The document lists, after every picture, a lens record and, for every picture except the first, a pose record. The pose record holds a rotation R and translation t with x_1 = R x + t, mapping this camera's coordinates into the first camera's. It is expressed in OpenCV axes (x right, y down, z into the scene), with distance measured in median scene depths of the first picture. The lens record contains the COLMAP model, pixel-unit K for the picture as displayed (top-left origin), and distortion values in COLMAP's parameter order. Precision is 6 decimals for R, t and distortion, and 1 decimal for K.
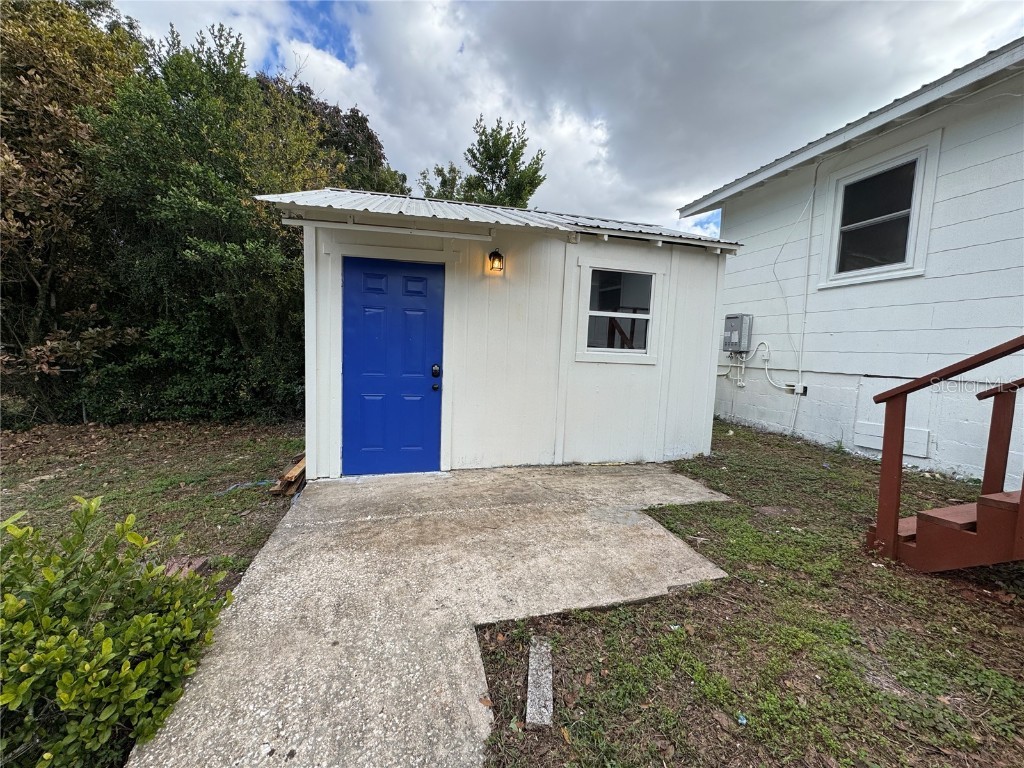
lens RADIAL K [[406.1, 0, 512.0], [0, 406.1, 384.0], [0, 0, 1]] dist [-0.001111, 0.000359]
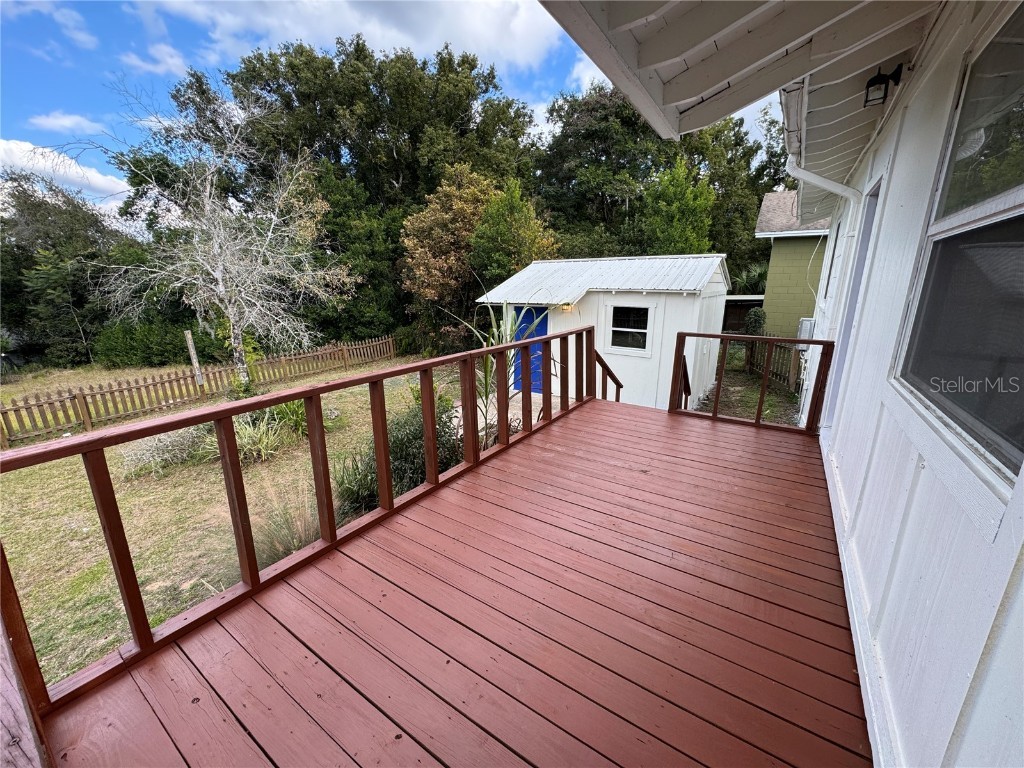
lens RADIAL K [[406.1, 0, 512.0], [0, 406.1, 384.0], [0, 0, 1]] dist [-0.001111, 0.000359]
pose [[0.670900, 0.152678, -0.725660, 1.293029], [-0.050191, 0.985680, 0.160983, -0.195709], [0.739847, -0.071582, 0.668956, -0.686815]]
